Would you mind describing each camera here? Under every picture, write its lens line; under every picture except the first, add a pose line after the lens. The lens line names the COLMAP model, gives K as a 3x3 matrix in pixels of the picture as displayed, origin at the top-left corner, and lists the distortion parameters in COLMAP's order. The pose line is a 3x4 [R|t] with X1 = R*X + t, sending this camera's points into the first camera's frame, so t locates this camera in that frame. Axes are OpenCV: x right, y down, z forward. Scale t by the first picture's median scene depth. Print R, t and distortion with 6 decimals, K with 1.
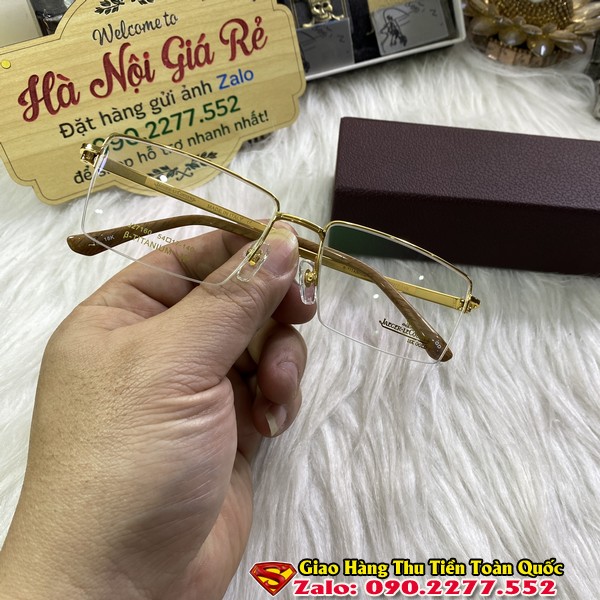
lens RADIAL K [[638.1, 0, 305.9], [0, 638.1, 295.5], [0, 0, 1]] dist [-0.027907, 0.000000]
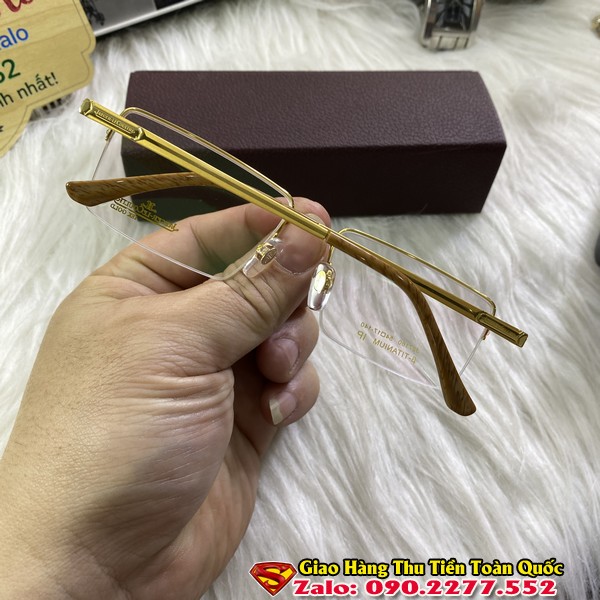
lens RADIAL K [[638.1, 0, 304.7], [0, 638.1, 296.9], [0, 0, 1]] dist [-0.027907, 0.000000]
pose [[0.984465, -0.133446, 0.114105, 0.156540], [0.124242, 0.988663, 0.084319, -0.008606], [-0.124063, -0.068832, 0.989884, 0.052433]]
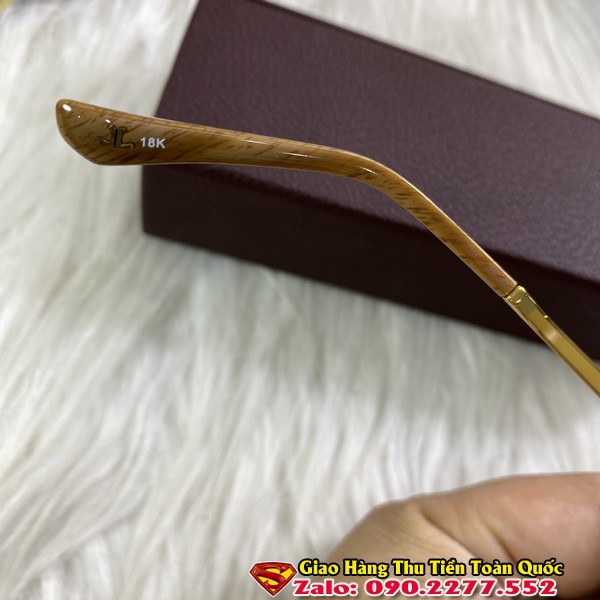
lens RADIAL K [[658.2, 0, 311.1], [0, 658.2, 295.4], [0, 0, 1]] dist [-0.049371, 0.000000]
pose [[0.974723, 0.172821, 0.141590, 0.109444], [-0.206225, 0.939756, 0.272636, -0.209343], [-0.085943, -0.294944, 0.951642, 0.431351]]
